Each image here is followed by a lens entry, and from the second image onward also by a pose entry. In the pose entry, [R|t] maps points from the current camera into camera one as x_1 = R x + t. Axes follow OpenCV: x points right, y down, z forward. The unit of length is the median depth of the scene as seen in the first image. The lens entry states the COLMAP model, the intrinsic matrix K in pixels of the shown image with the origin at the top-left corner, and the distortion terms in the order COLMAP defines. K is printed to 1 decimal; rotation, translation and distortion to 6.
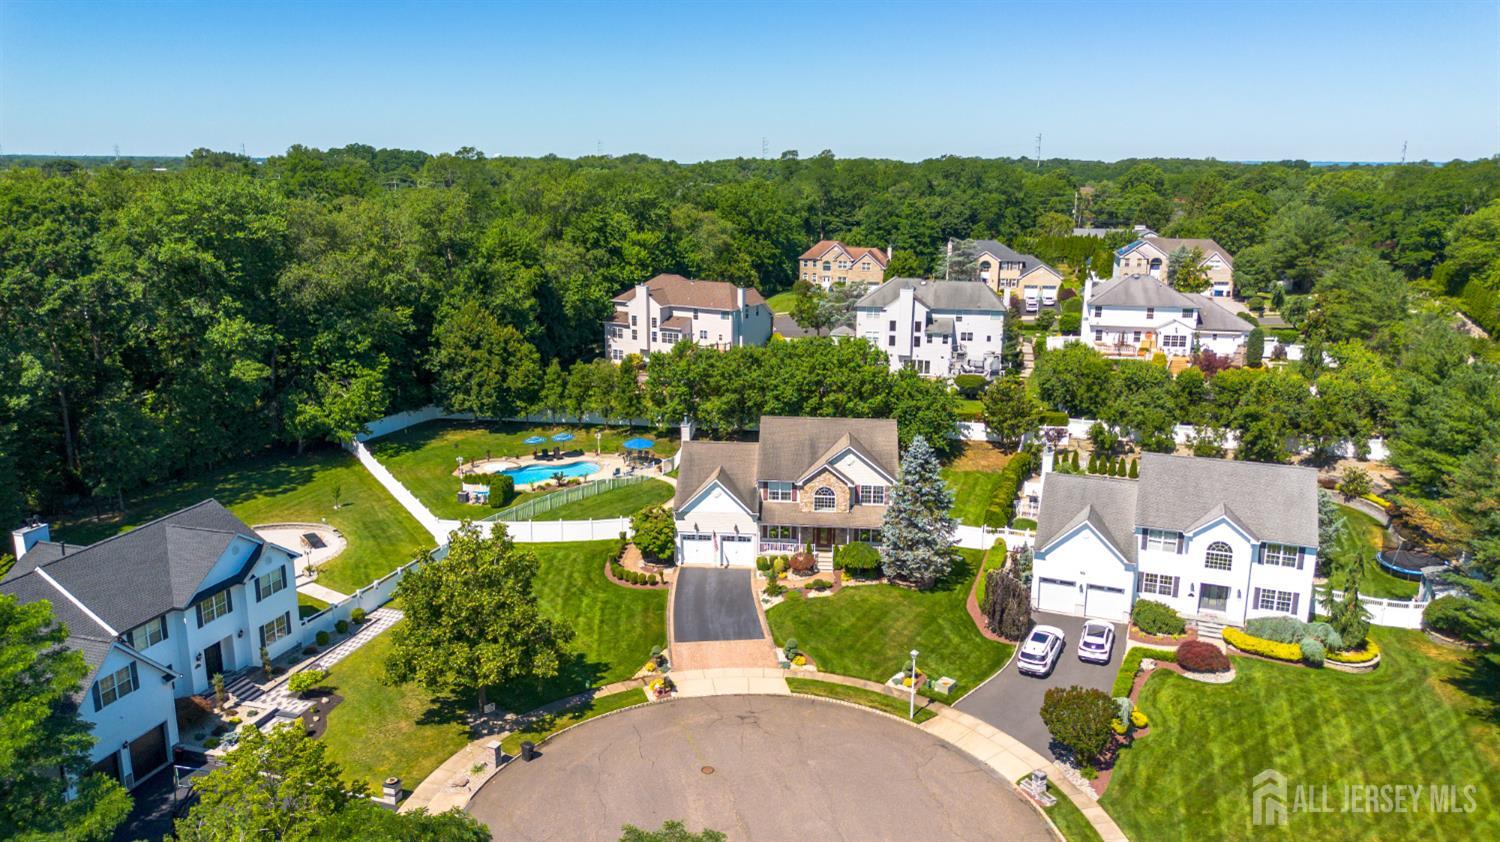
lens RADIAL K [[1061.1, 0, 750.0], [0, 1061.1, 421.0], [0, 0, 1]] dist [0.074315, -0.071591]
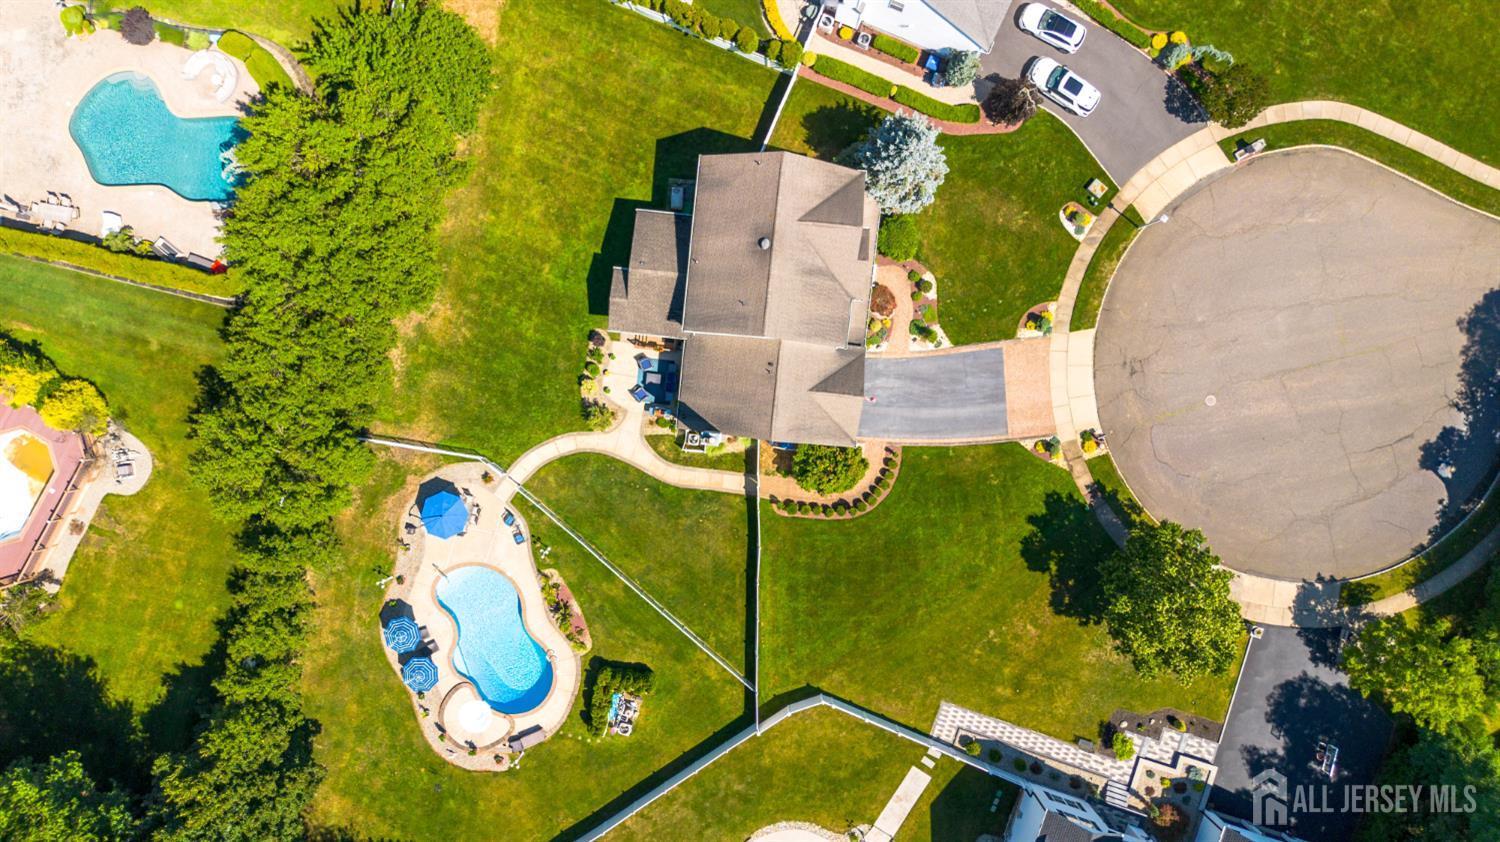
lens RADIAL K [[1064.6, 0, 750.0], [0, 1064.6, 421.0], [0, 0, 1]] dist [0.066106, -0.069243]
pose [[0.027344, -0.998718, -0.042600, -0.013663], [0.238853, -0.034853, 0.970430, -0.607661], [-0.970671, -0.036710, 0.237594, 0.700956]]
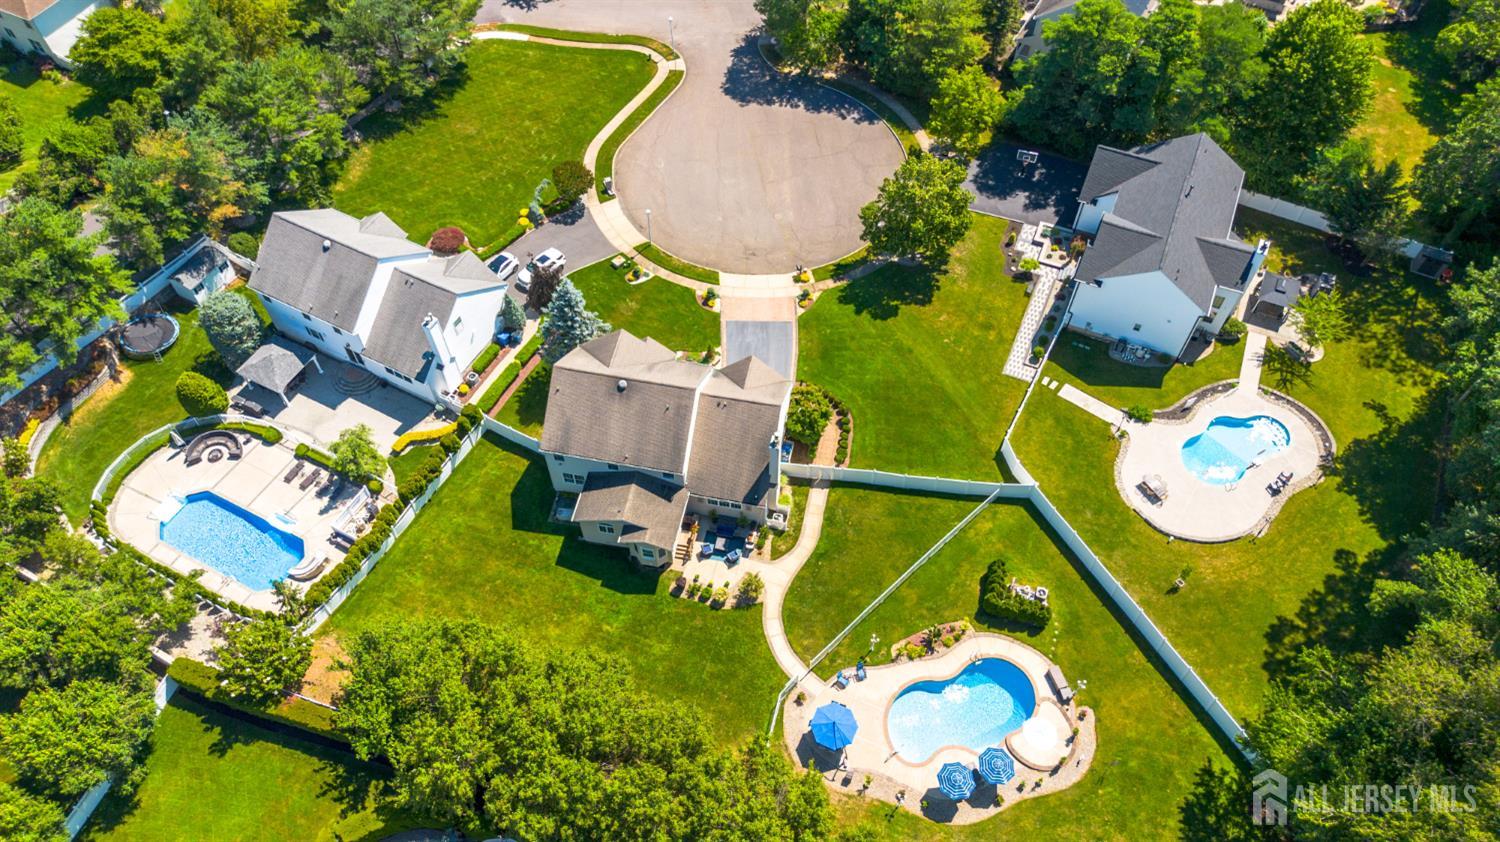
lens RADIAL K [[1061.1, 0, 750.0], [0, 1061.1, 421.0], [0, 0, 1]] dist [0.074315, -0.071591]
pose [[-0.993028, -0.100972, 0.060826, -0.078481], [0.018812, 0.373642, 0.927382, -0.703739], [-0.116366, 0.922061, -0.369138, 1.140951]]
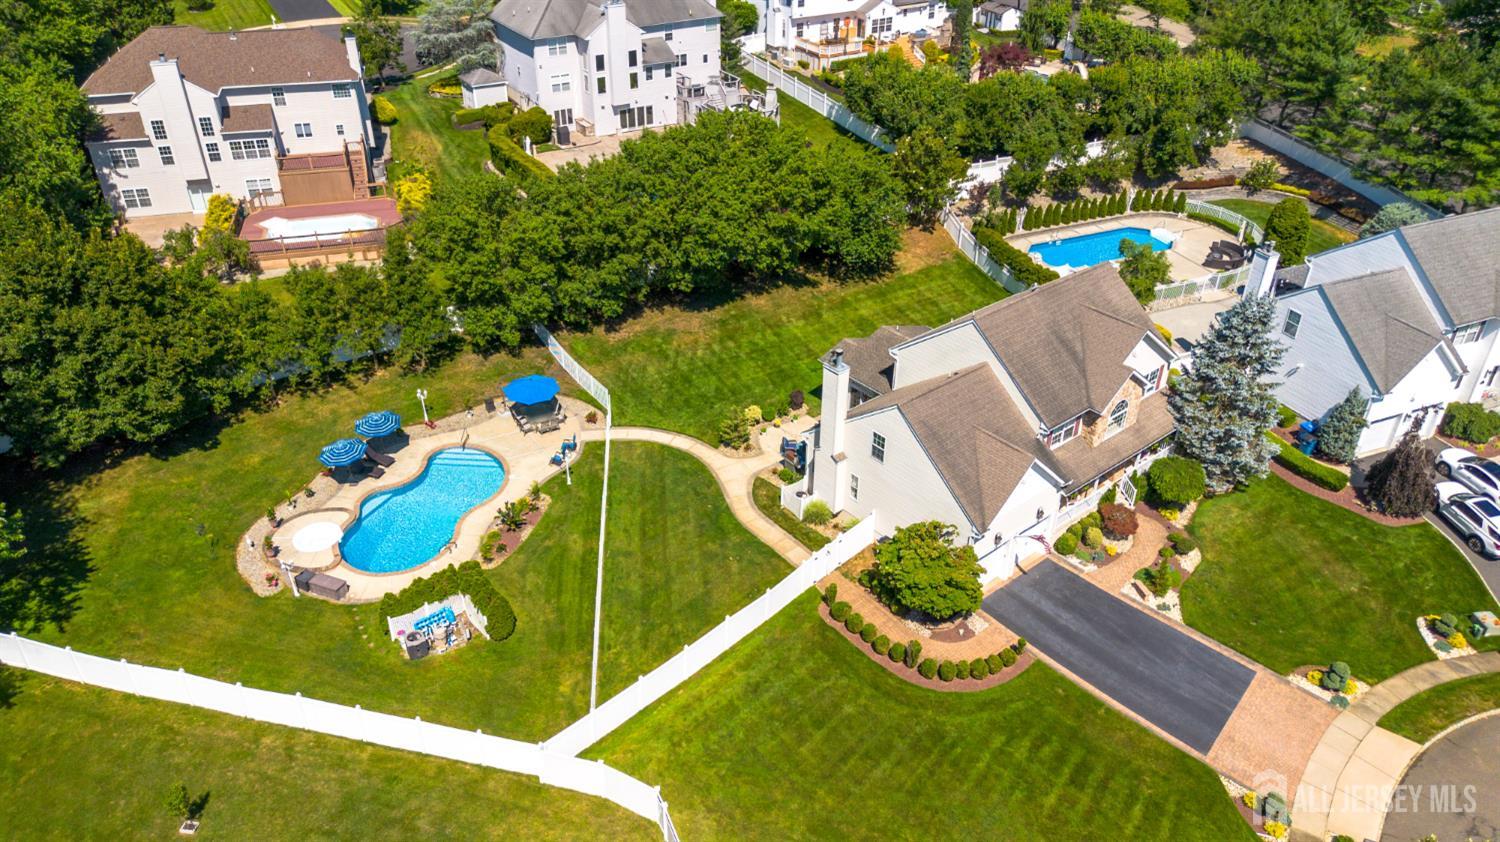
lens RADIAL K [[1064.6, 0, 750.0], [0, 1064.6, 421.0], [0, 0, 1]] dist [0.066106, -0.069243]
pose [[0.717159, -0.373481, 0.588383, -0.384229], [0.162695, 0.910670, 0.379751, -0.169316], [-0.677652, -0.176615, 0.713859, 0.542109]]
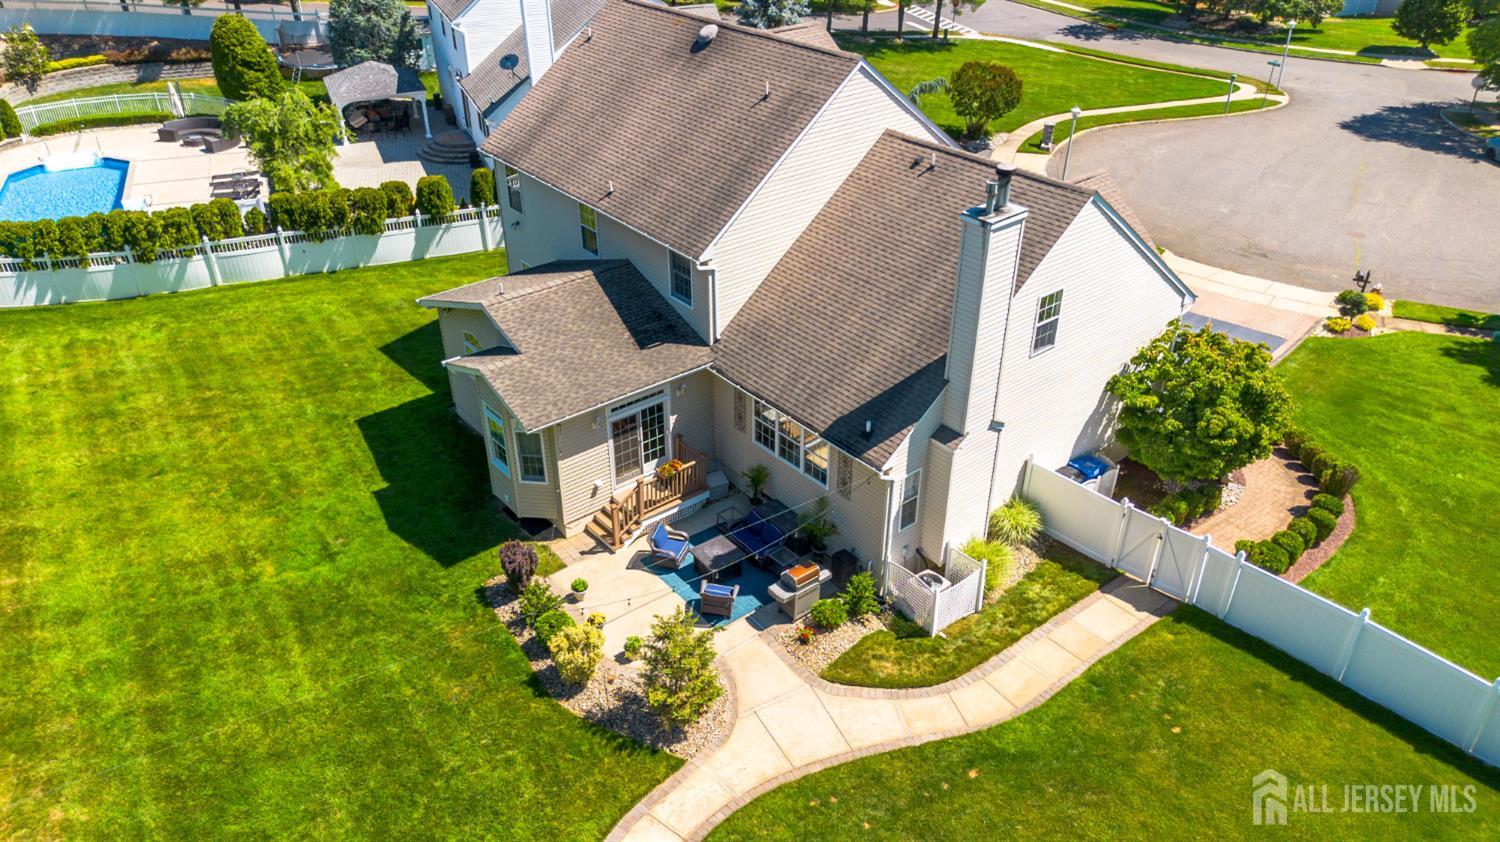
lens RADIAL K [[1064.6, 0, 750.0], [0, 1064.6, 421.0], [0, 0, 1]] dist [0.066106, -0.069243]
pose [[-0.692116, -0.381962, 0.612438, -0.161115], [0.165518, 0.741902, 0.649757, -0.109378], [-0.702552, 0.551077, -0.450261, 1.021809]]
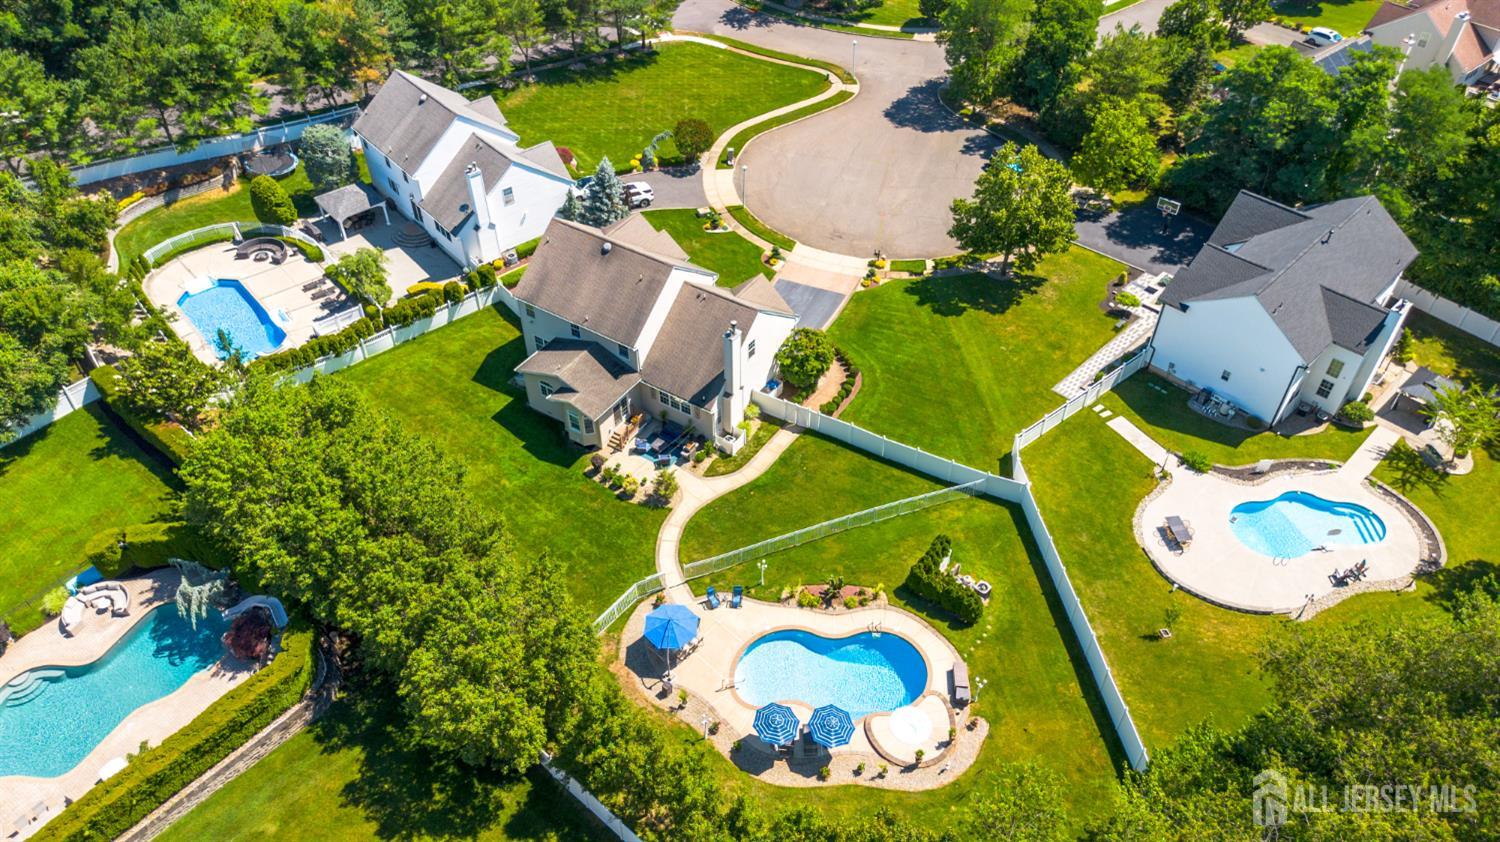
lens RADIAL K [[1061.1, 0, 750.0], [0, 1061.1, 421.0], [0, 0, 1]] dist [0.074315, -0.071591]
pose [[-0.879532, -0.331677, 0.341194, -0.314885], [0.103468, 0.566572, 0.817490, -0.524705], [-0.464454, 0.754312, -0.464001, 1.229242]]
